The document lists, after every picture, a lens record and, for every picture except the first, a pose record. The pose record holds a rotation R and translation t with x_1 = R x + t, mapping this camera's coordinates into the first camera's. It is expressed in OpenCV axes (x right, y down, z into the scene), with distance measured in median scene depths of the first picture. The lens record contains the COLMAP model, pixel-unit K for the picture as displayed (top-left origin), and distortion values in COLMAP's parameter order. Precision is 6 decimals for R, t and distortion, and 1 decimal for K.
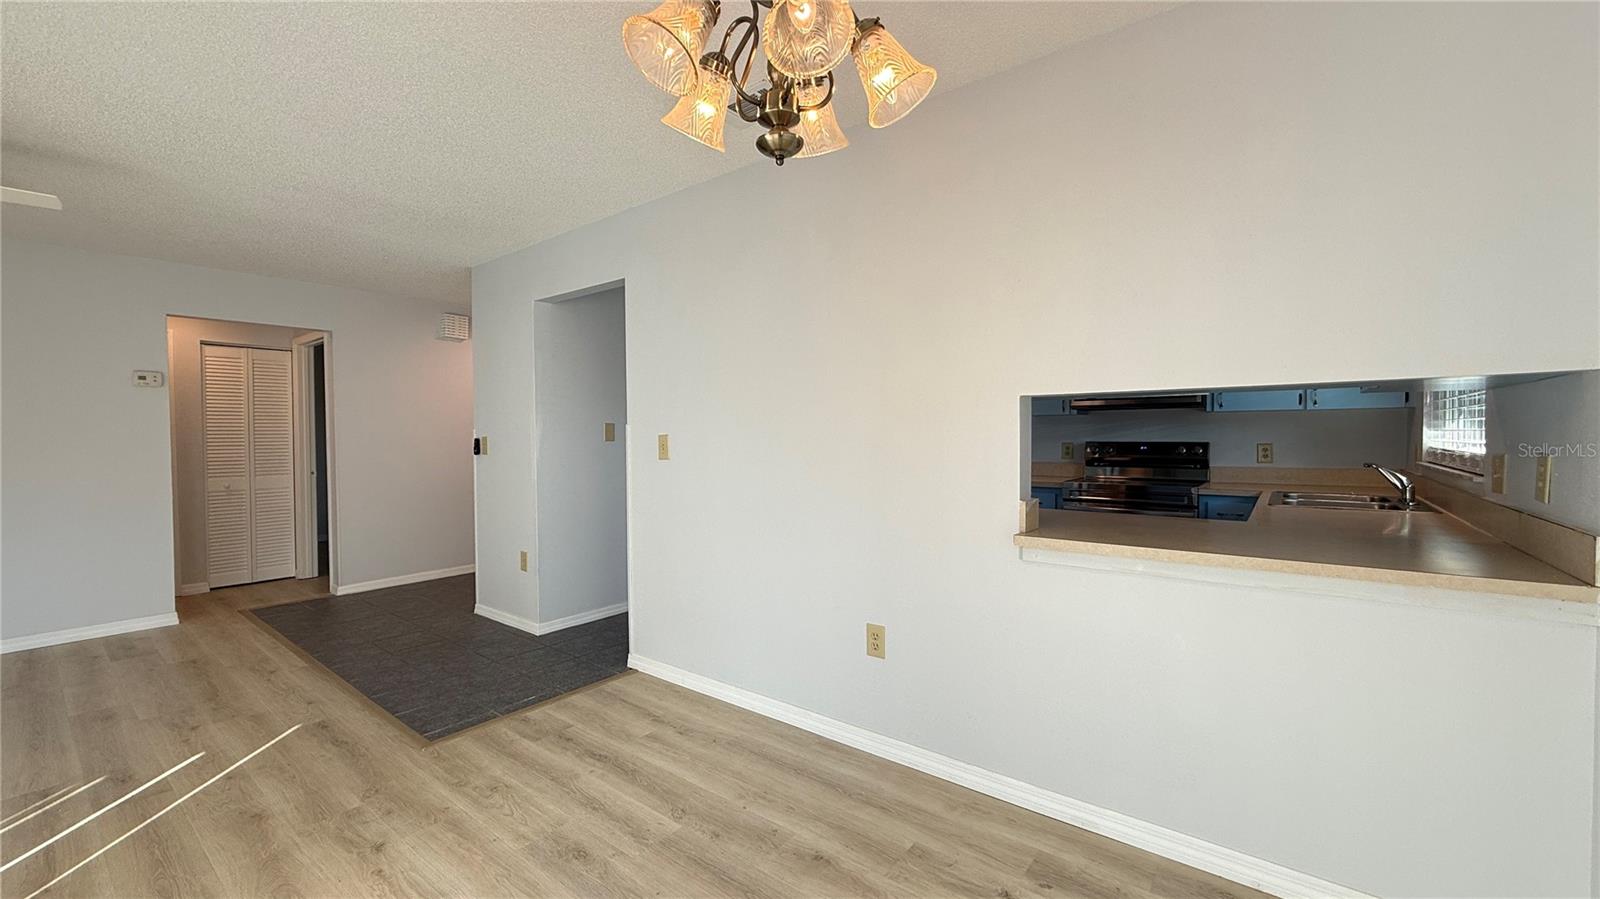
lens RADIAL K [[636.6, 0, 797.2], [0, 636.6, 448.1], [0, 0, 1]] dist [0.000077, 0.000069]
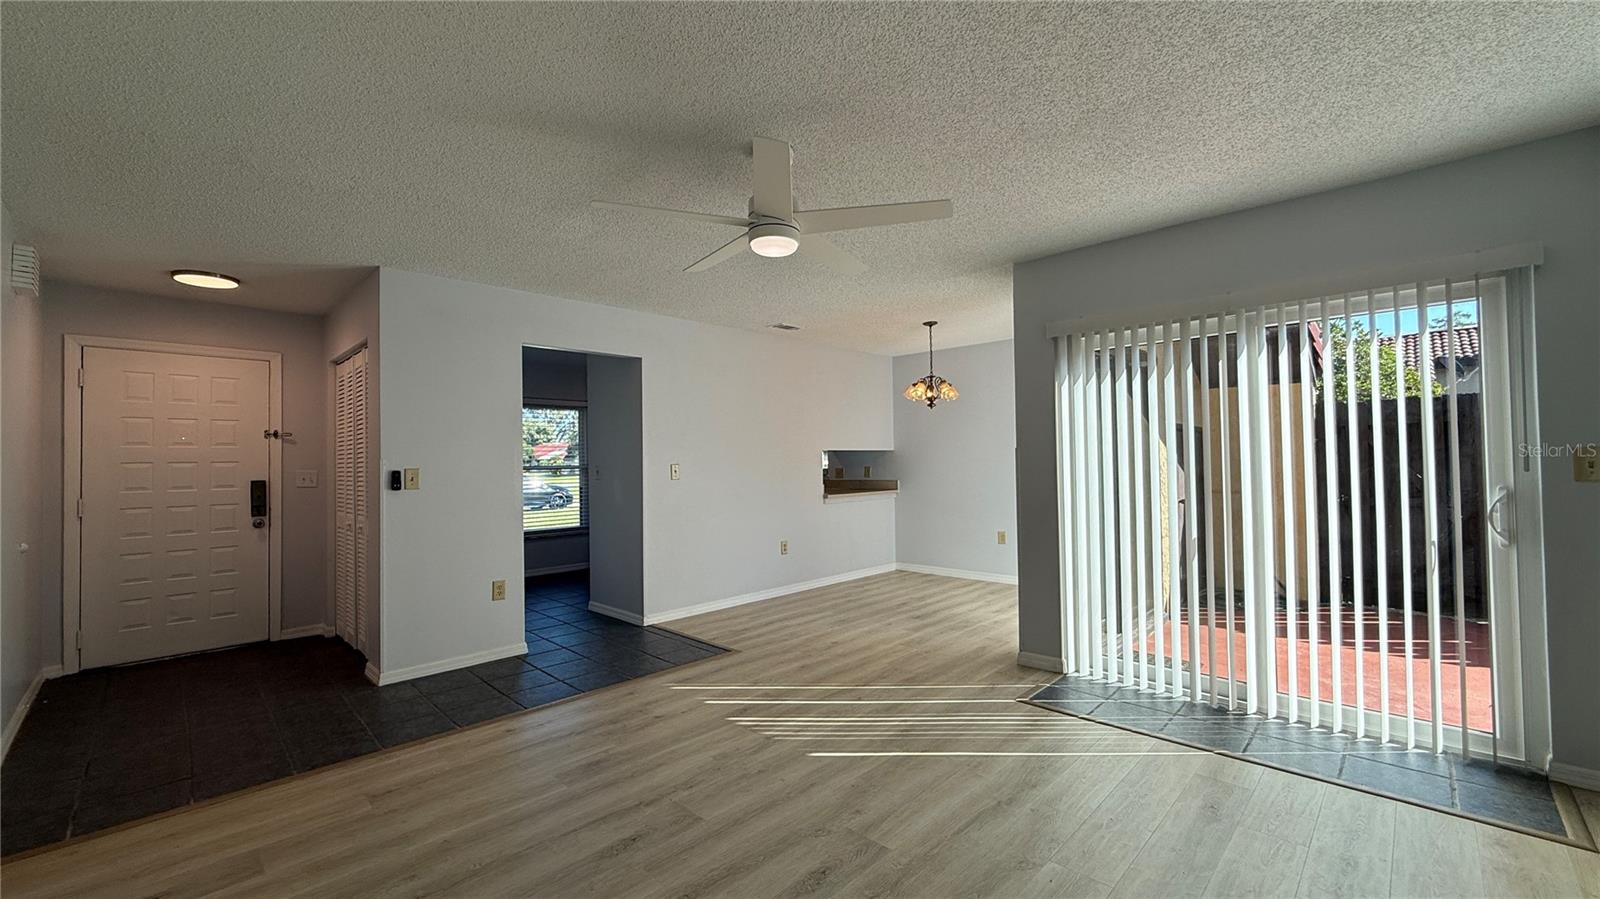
lens RADIAL K [[636.6, 0, 797.2], [0, 636.6, 448.1], [0, 0, 1]] dist [0.000077, 0.000069]
pose [[0.105959, 0.027242, 0.993997, -1.960910], [0.035081, 0.998900, -0.031116, -0.001137], [-0.993752, 0.038168, 0.104886, 0.576642]]
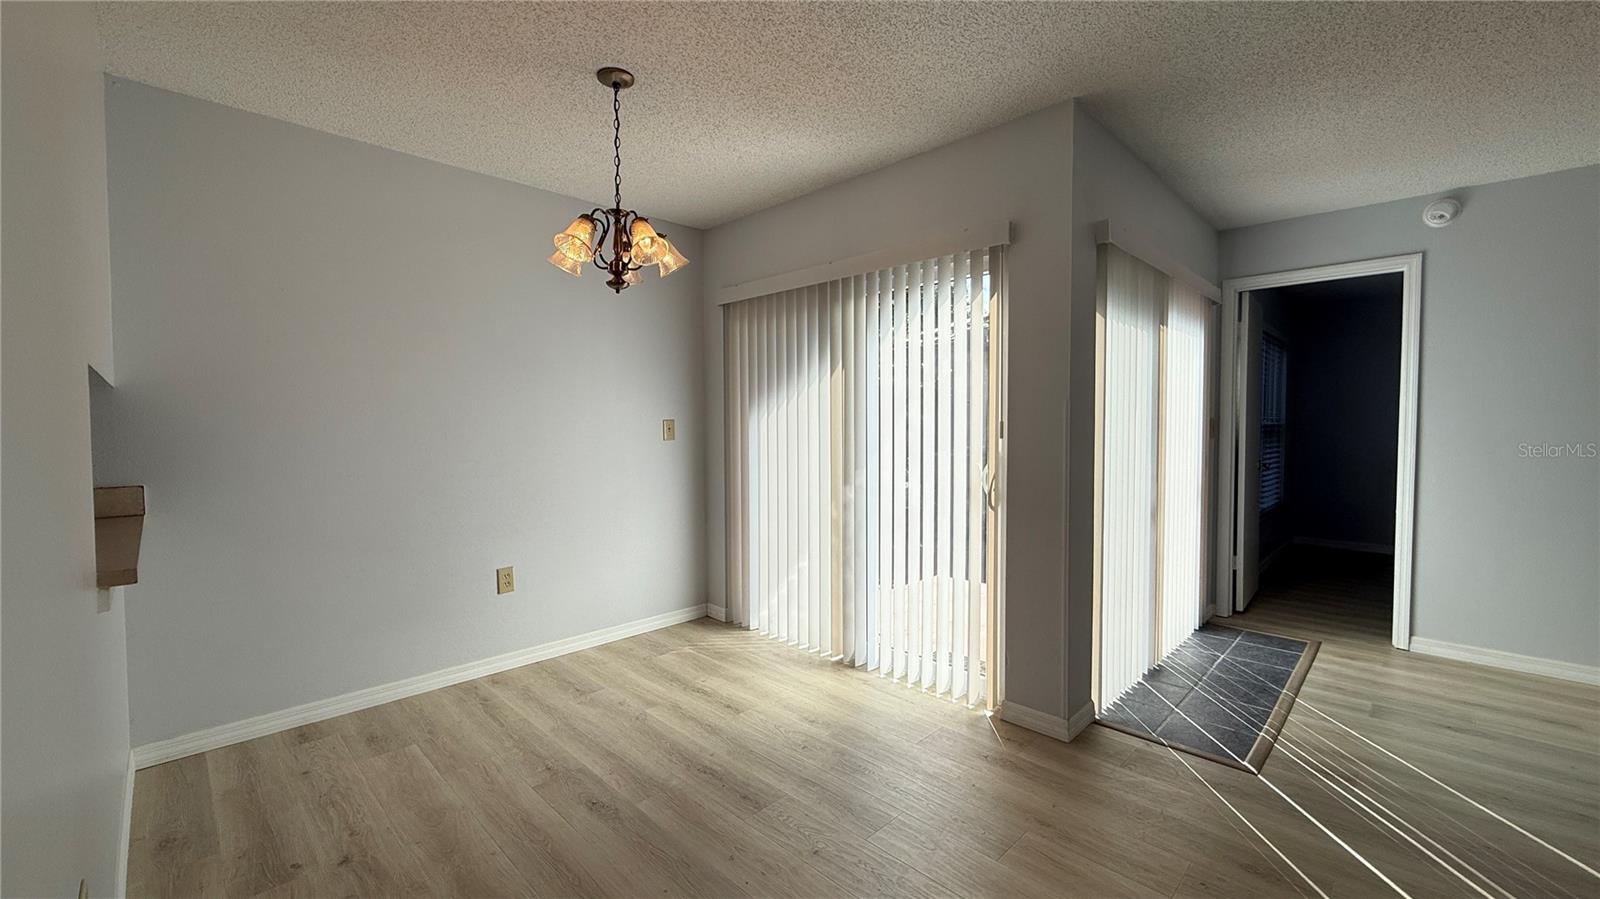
lens RADIAL K [[636.6, 0, 797.2], [0, 636.6, 448.1], [0, 0, 1]] dist [0.000077, 0.000069]
pose [[-0.993251, 0.007331, 0.115753, -0.318655], [0.013749, 0.998406, 0.054743, -0.015655], [-0.115167, 0.055965, -0.991768, 1.129928]]
